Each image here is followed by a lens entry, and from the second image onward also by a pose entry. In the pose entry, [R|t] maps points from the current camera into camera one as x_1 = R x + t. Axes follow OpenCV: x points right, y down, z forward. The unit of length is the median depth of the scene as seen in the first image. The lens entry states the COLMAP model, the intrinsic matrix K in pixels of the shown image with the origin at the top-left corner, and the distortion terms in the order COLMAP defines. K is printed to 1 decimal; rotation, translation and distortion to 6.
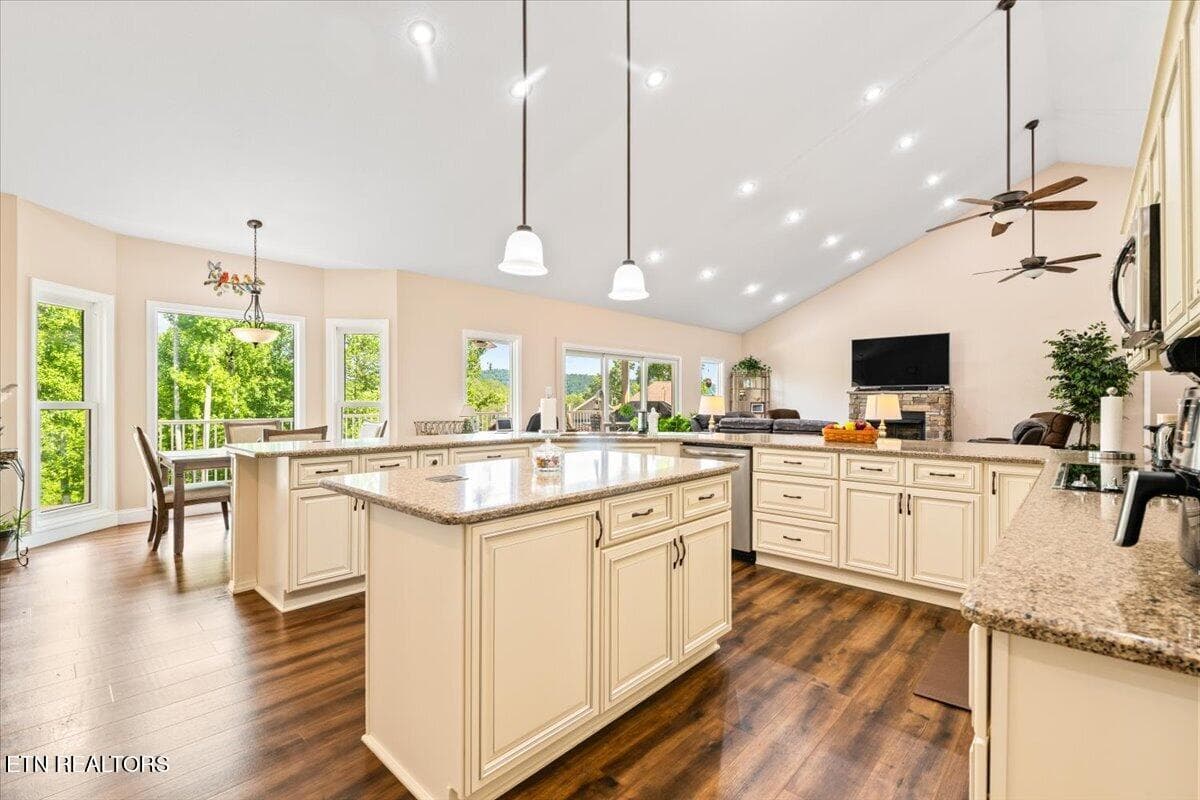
lens RADIAL K [[537.5, 0, 600.0], [0, 537.5, 400.0], [0, 0, 1]] dist [-0.000822, -0.000039]
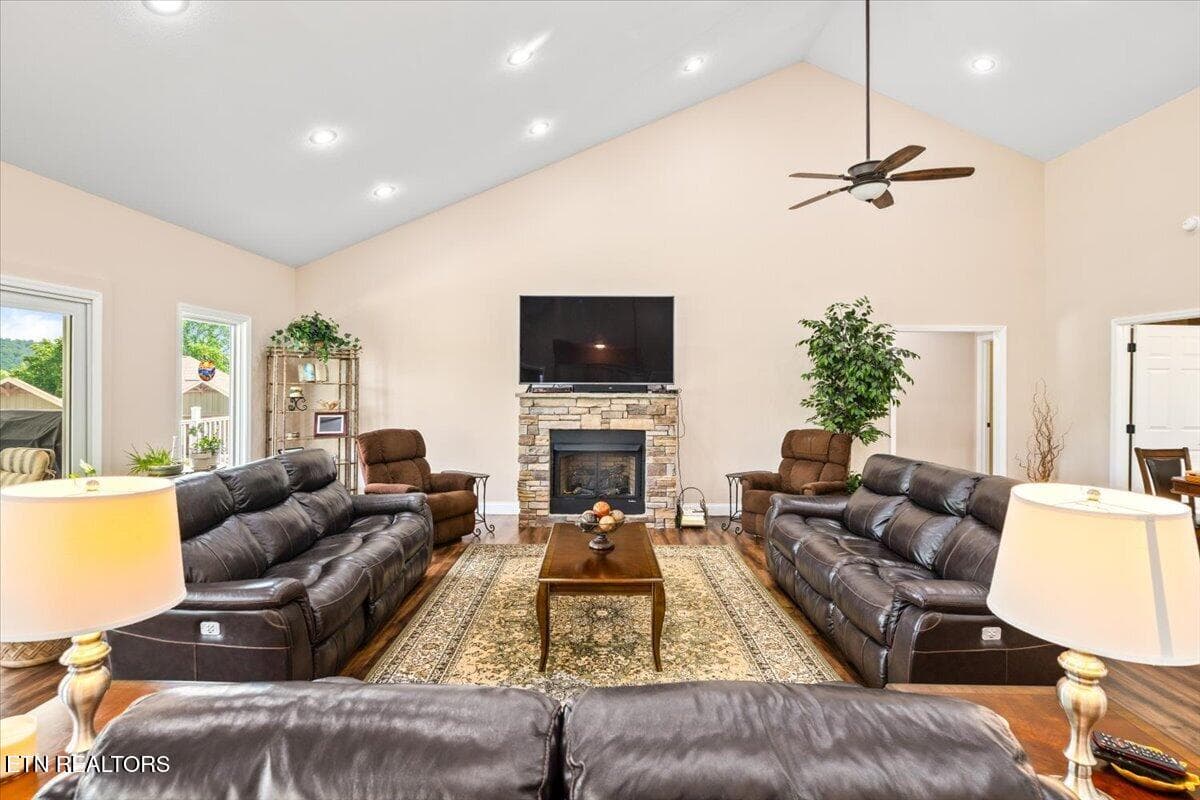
lens RADIAL K [[584.8, 0, 599.1], [0, 584.8, 386.0], [0, 0, 1]] dist [-0.002464, -0.000388]
pose [[0.737362, 0.000034, 0.675498, 0.148905], [-0.005430, 0.999968, 0.005877, -0.028595], [-0.675476, -0.008002, 0.737339, 0.574306]]
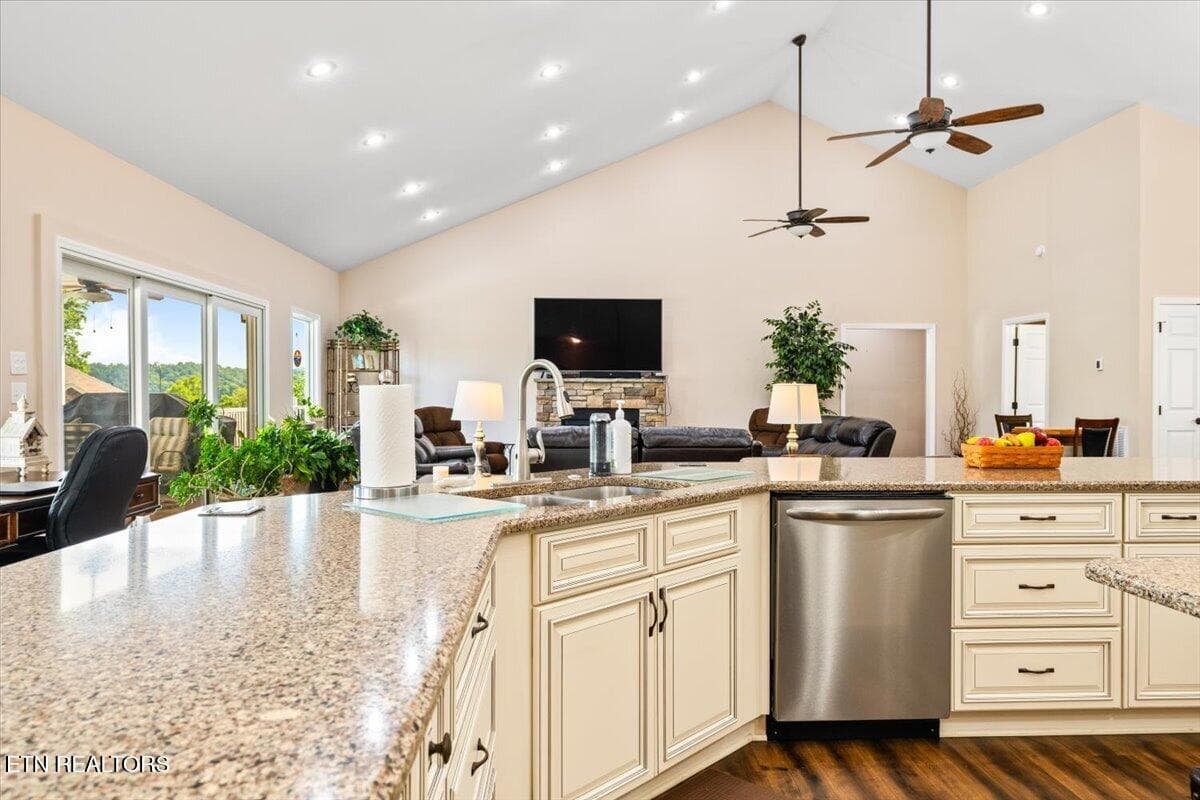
lens RADIAL K [[798.7, 0, 600.0], [0, 798.7, 400.0], [0, 0, 1]] dist [-0.009793, -0.001239]
pose [[0.698110, -0.003613, 0.715981, -0.177777], [-0.004289, 0.999948, 0.009228, 0.001015], [-0.715977, -0.009514, 0.698059, 0.307177]]
